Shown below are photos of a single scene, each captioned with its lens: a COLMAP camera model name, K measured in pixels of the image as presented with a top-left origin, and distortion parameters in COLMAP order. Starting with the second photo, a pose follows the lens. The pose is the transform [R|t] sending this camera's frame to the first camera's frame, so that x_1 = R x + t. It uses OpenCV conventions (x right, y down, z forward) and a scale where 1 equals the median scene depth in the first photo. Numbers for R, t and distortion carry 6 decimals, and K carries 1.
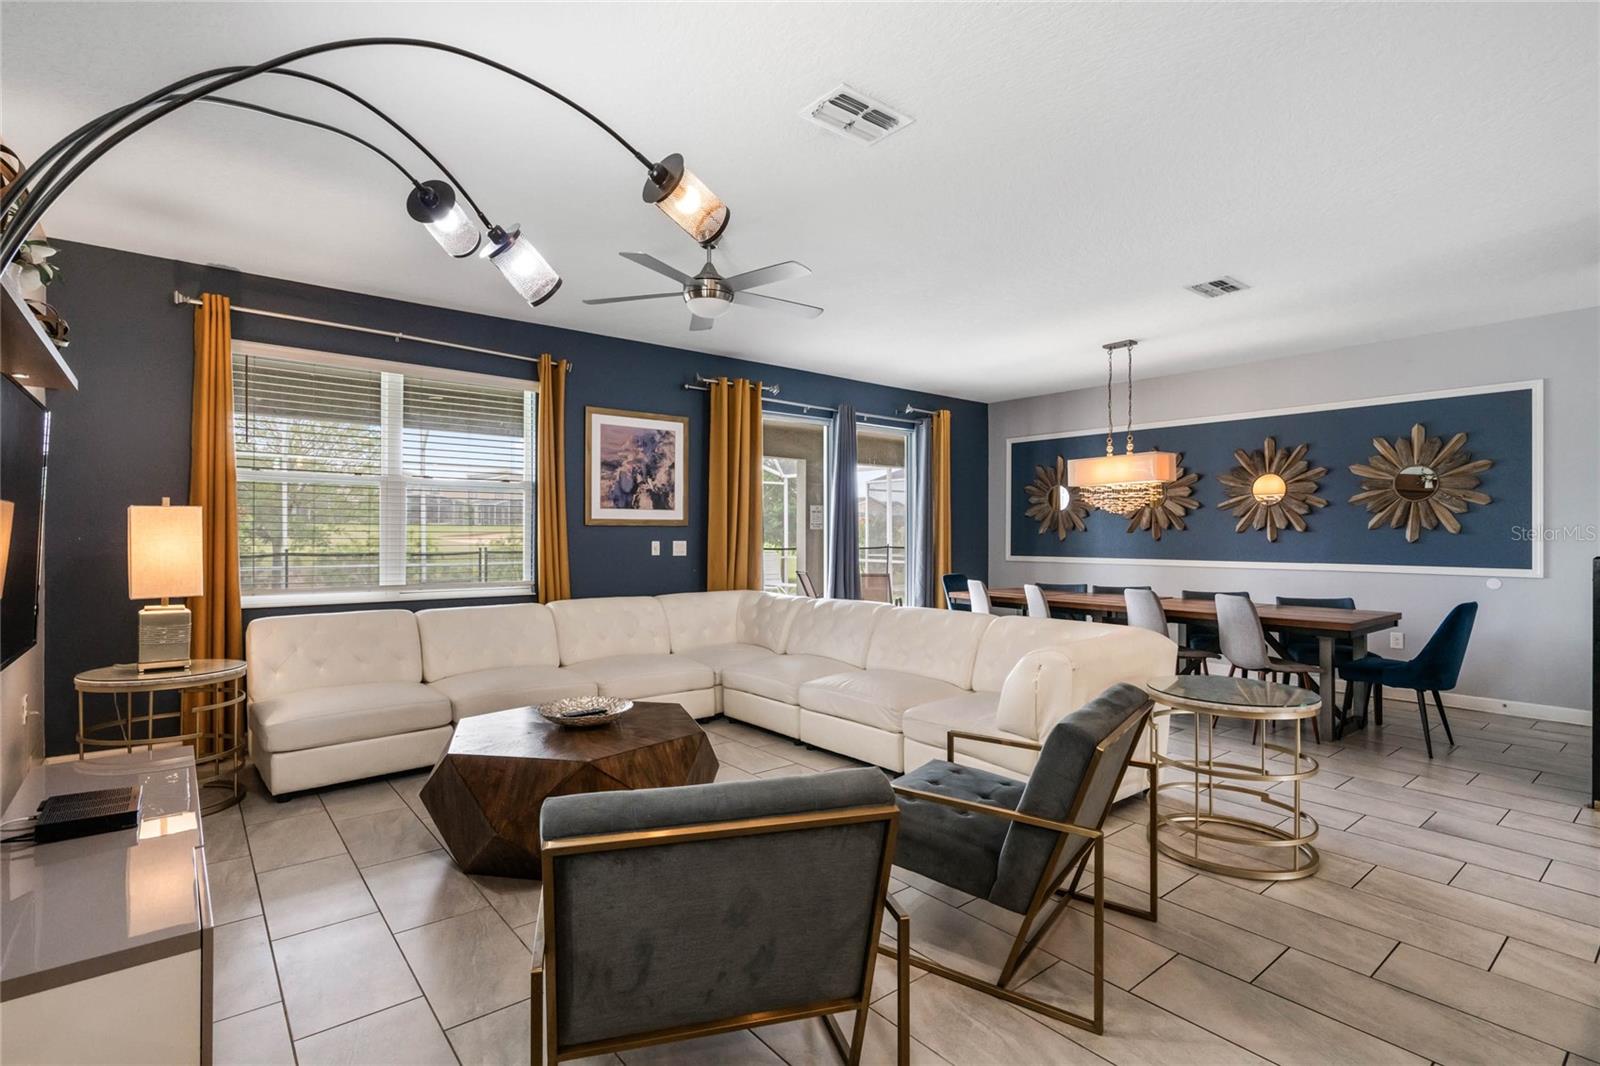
lens RADIAL K [[759.1, 0, 800.0], [0, 759.1, 533.0], [0, 0, 1]] dist [0.002588, 0.000523]
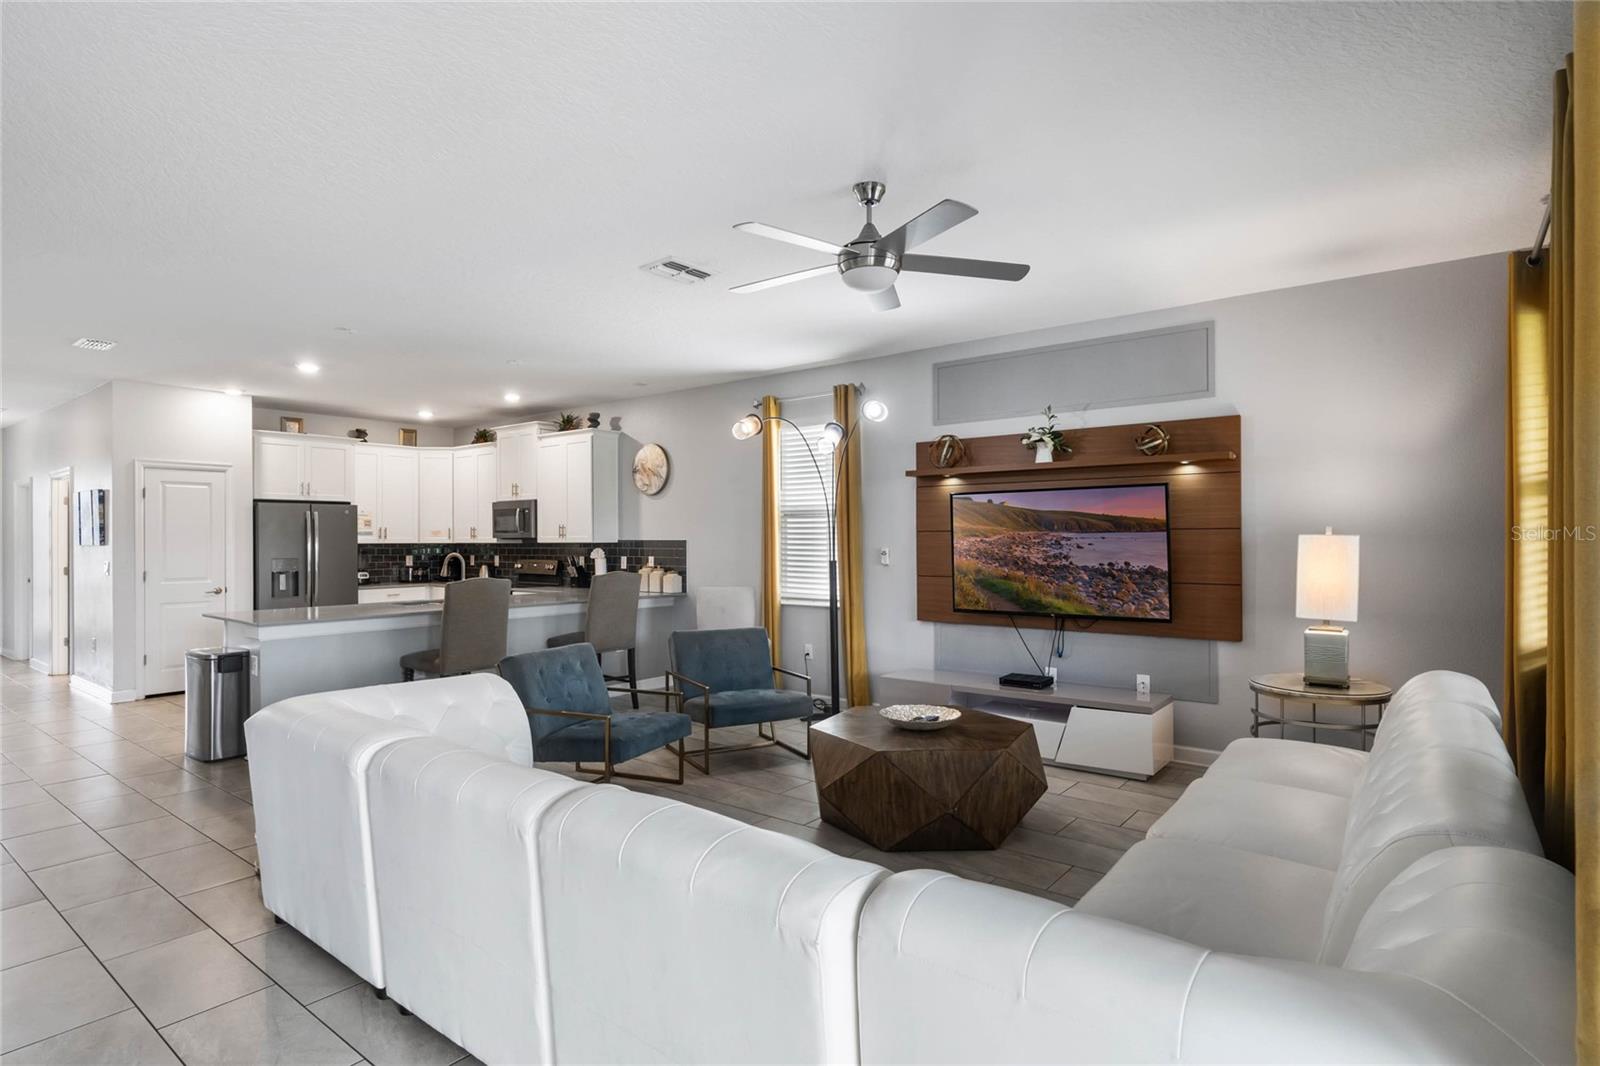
lens RADIAL K [[832.2, 0, 800.0], [0, 832.2, 533.0], [0, 0, 1]] dist [-0.001398, -0.000111]
pose [[-0.973466, -0.006160, -0.228750, 0.095039], [-0.002080, 0.999835, -0.018072, -0.009288], [0.228824, -0.017117, -0.973317, 1.161030]]
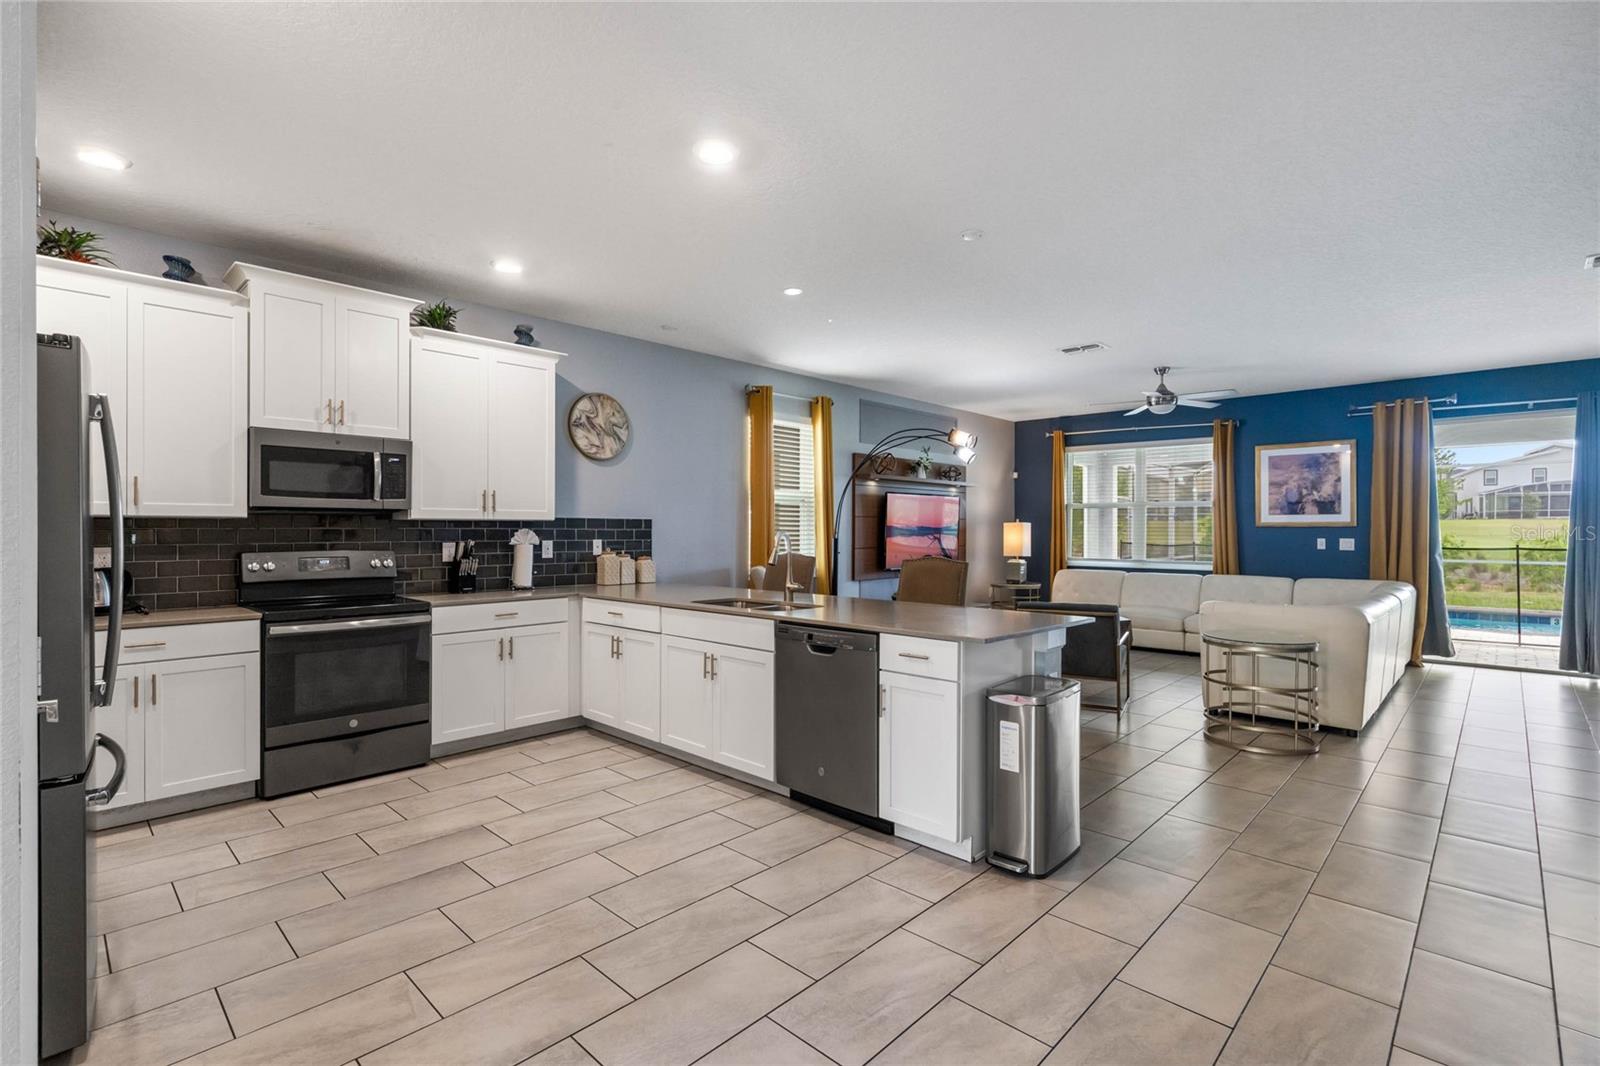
lens RADIAL K [[728.8, 0, 800.0], [0, 728.8, 533.0], [0, 0, 1]] dist [0.001333, 0.000013]
pose [[0.130572, 0.004692, -0.991428, 0.947758], [0.002166, 0.999985, 0.005017, -0.007202], [0.991436, -0.002802, 0.130560, -0.054585]]
